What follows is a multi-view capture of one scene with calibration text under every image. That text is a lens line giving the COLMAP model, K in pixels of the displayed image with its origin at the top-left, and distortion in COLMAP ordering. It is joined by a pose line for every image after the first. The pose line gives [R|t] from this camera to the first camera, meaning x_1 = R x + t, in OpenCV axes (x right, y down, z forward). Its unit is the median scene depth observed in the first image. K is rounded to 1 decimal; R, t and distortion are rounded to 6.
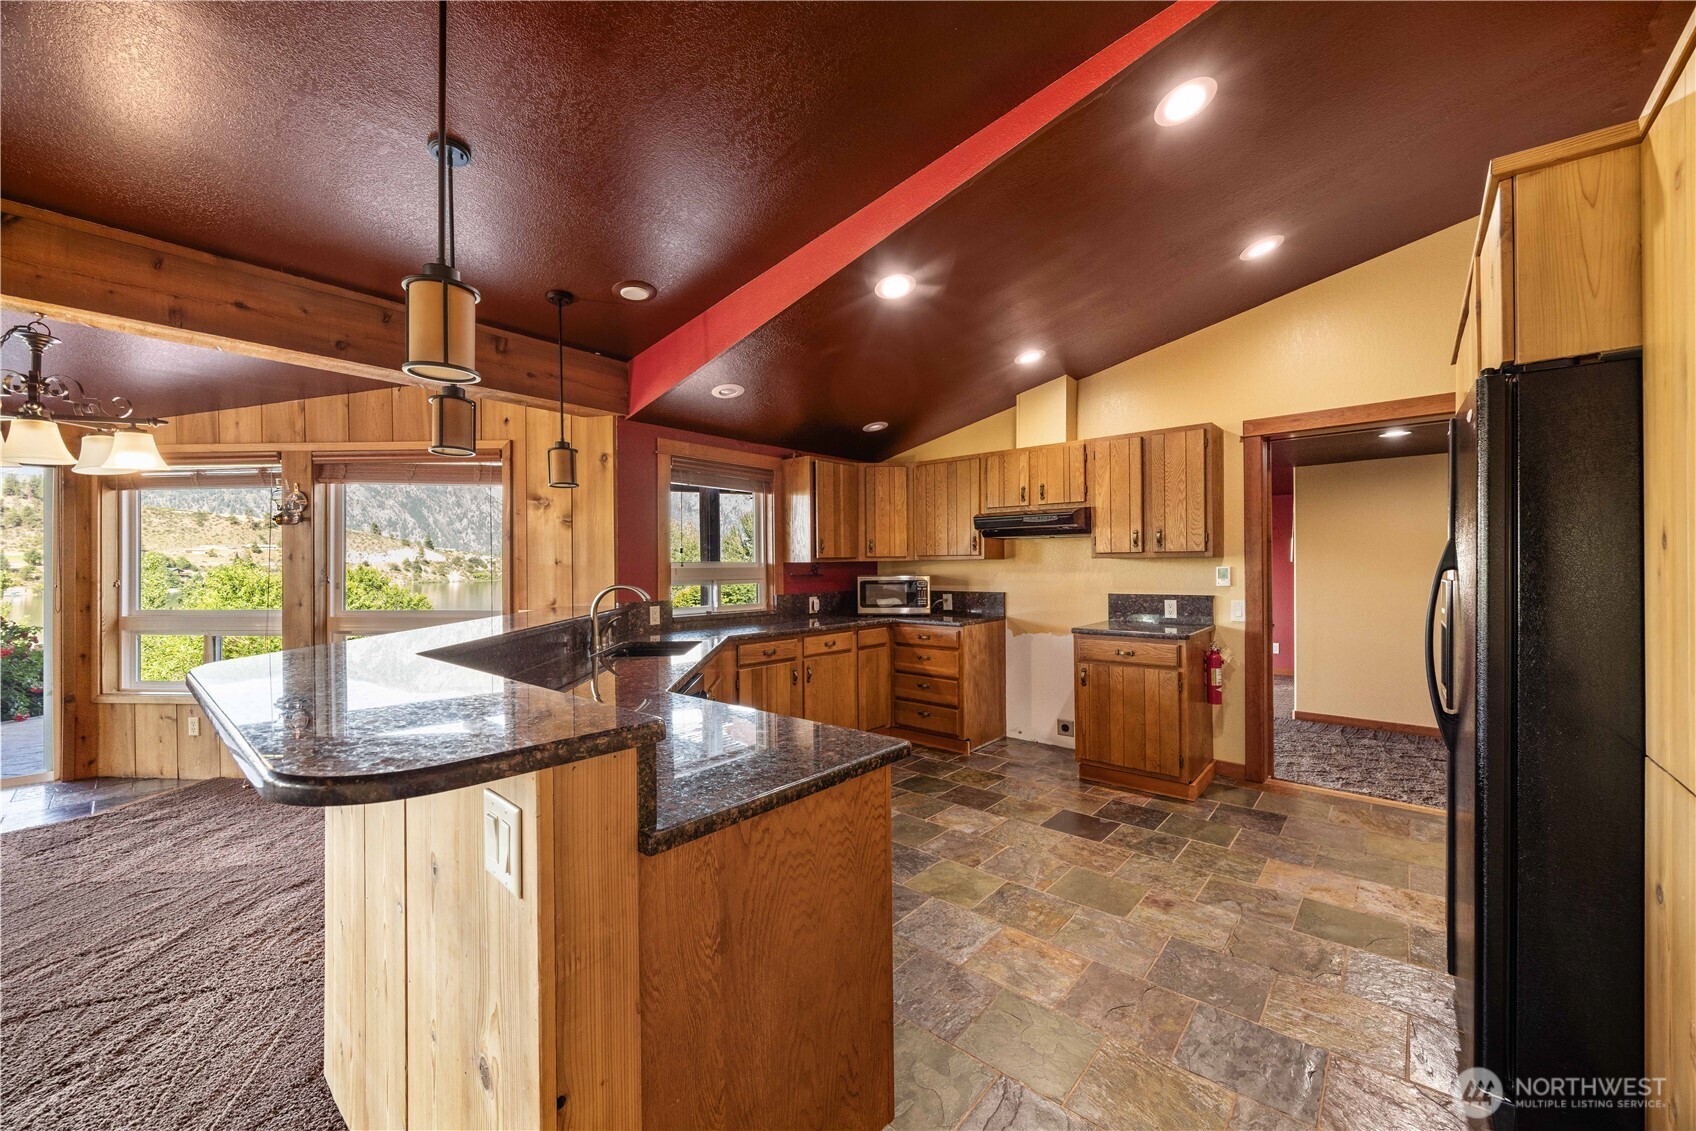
lens RADIAL K [[643.3, 0, 844.1], [0, 643.3, 565.4], [0, 0, 1]] dist [-0.002341, -0.000127]
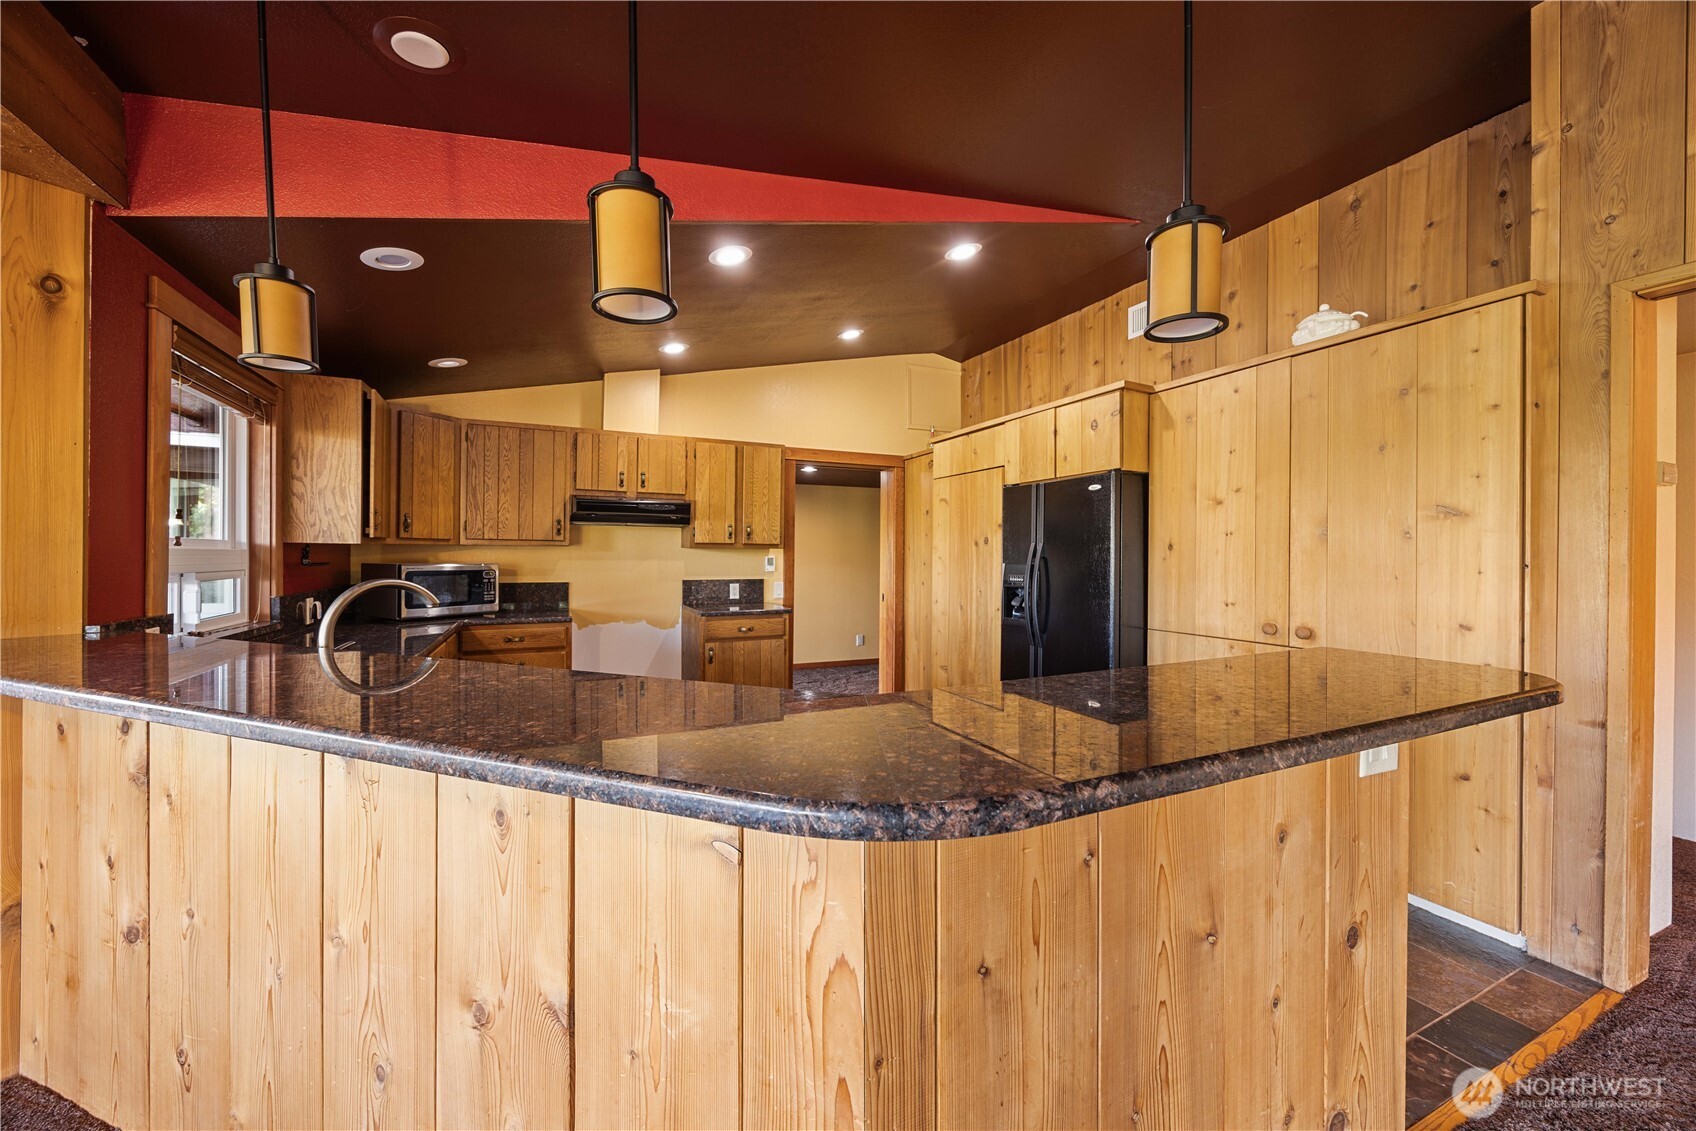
lens RADIAL K [[624.6, 0, 852.1], [0, 624.6, 561.2], [0, 0, 1]] dist [-0.021528, -0.000075]
pose [[0.404181, 0.002400, 0.914676, -0.449678], [-0.010571, 0.999942, 0.002048, 0.006793], [-0.914618, -0.010497, 0.404183, 0.310491]]
